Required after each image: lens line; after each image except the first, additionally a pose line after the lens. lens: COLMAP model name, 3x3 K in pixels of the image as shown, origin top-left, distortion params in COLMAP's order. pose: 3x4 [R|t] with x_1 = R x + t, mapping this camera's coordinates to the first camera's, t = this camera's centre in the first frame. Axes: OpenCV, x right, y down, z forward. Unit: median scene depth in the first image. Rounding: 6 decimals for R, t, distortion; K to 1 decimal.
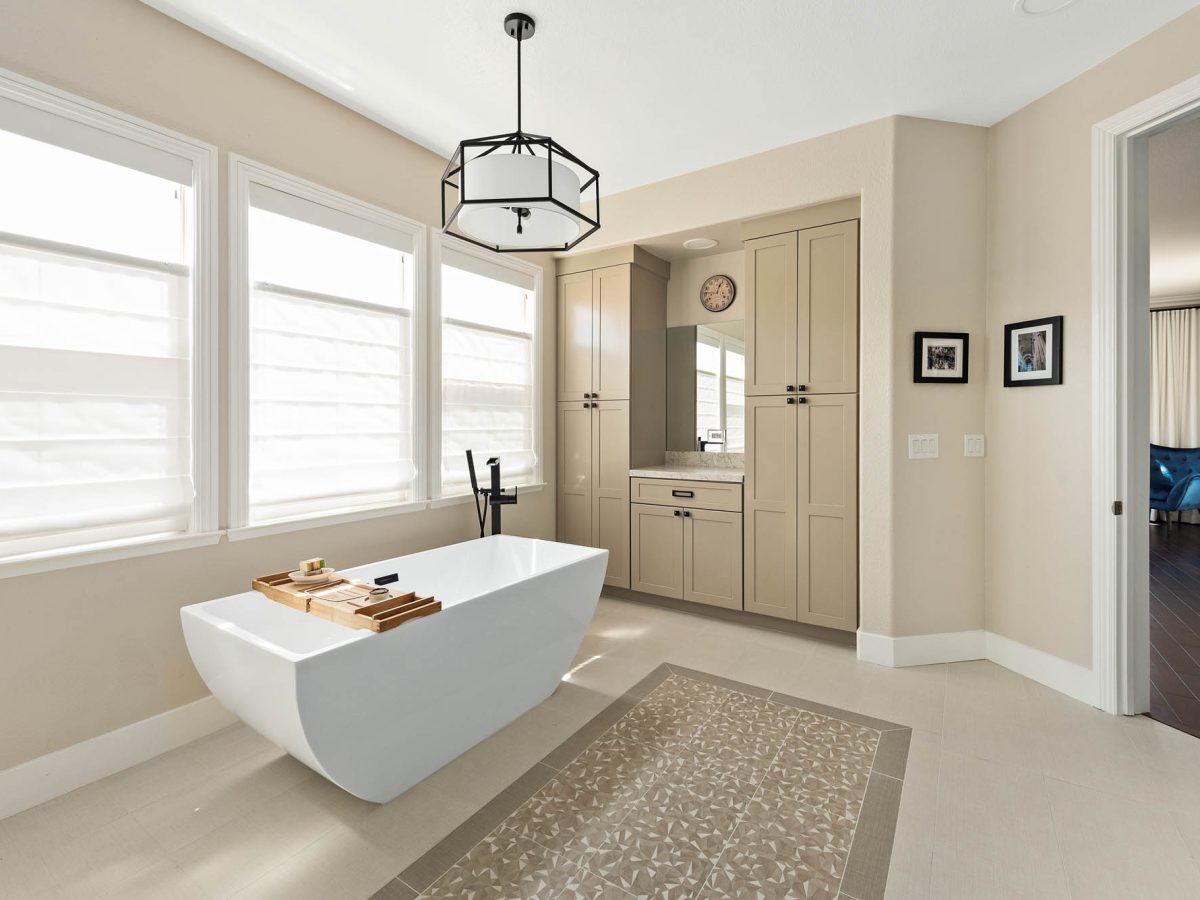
lens RADIAL K [[548.6, 0, 596.2], [0, 548.6, 429.0], [0, 0, 1]] dist [0.001848, -0.000088]
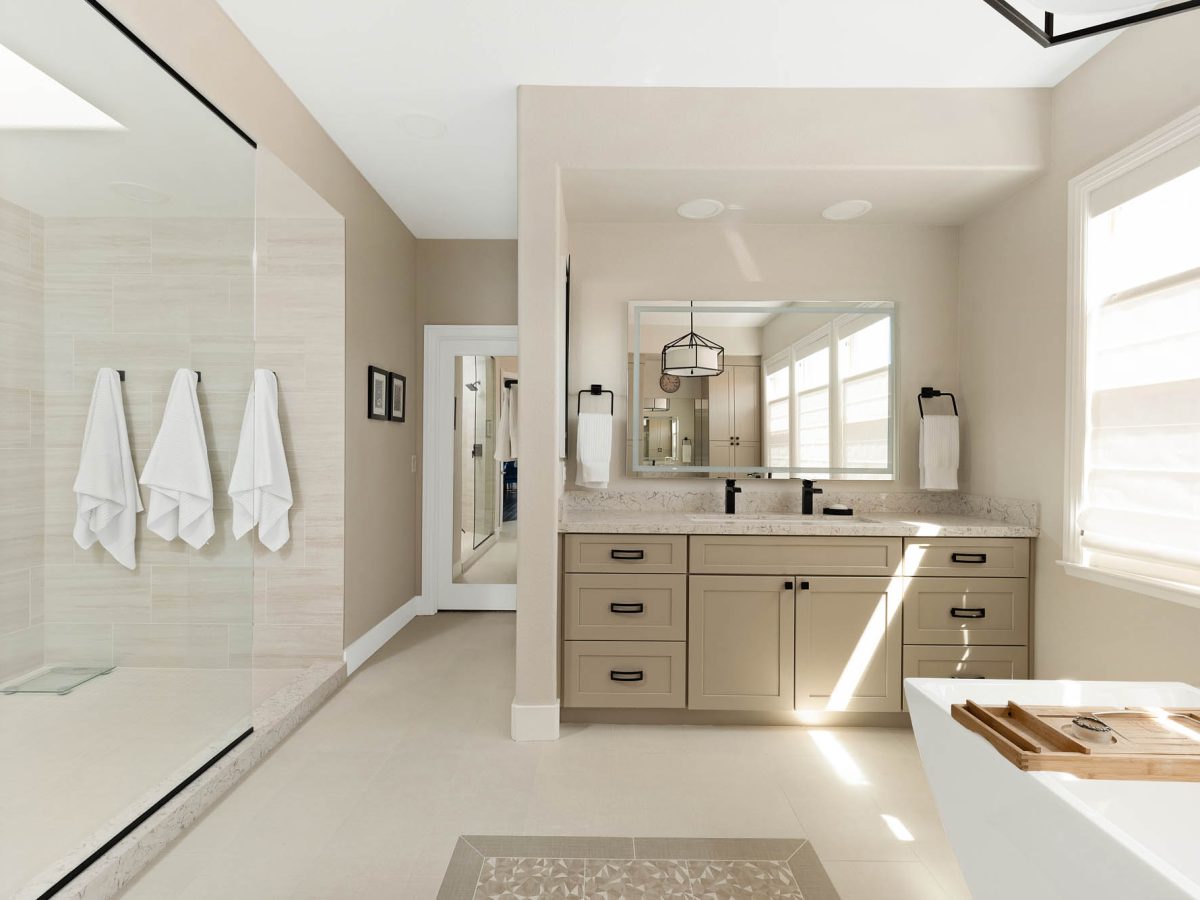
lens RADIAL K [[579.0, 0, 595.7], [0, 579.0, 453.8], [0, 0, 1]] dist [0.004089, 0.000054]
pose [[-0.831145, -0.001588, -0.556053, 0.372045], [-0.009749, 0.999884, 0.011717, -0.011675], [0.555970, 0.015160, -0.831064, 1.038134]]
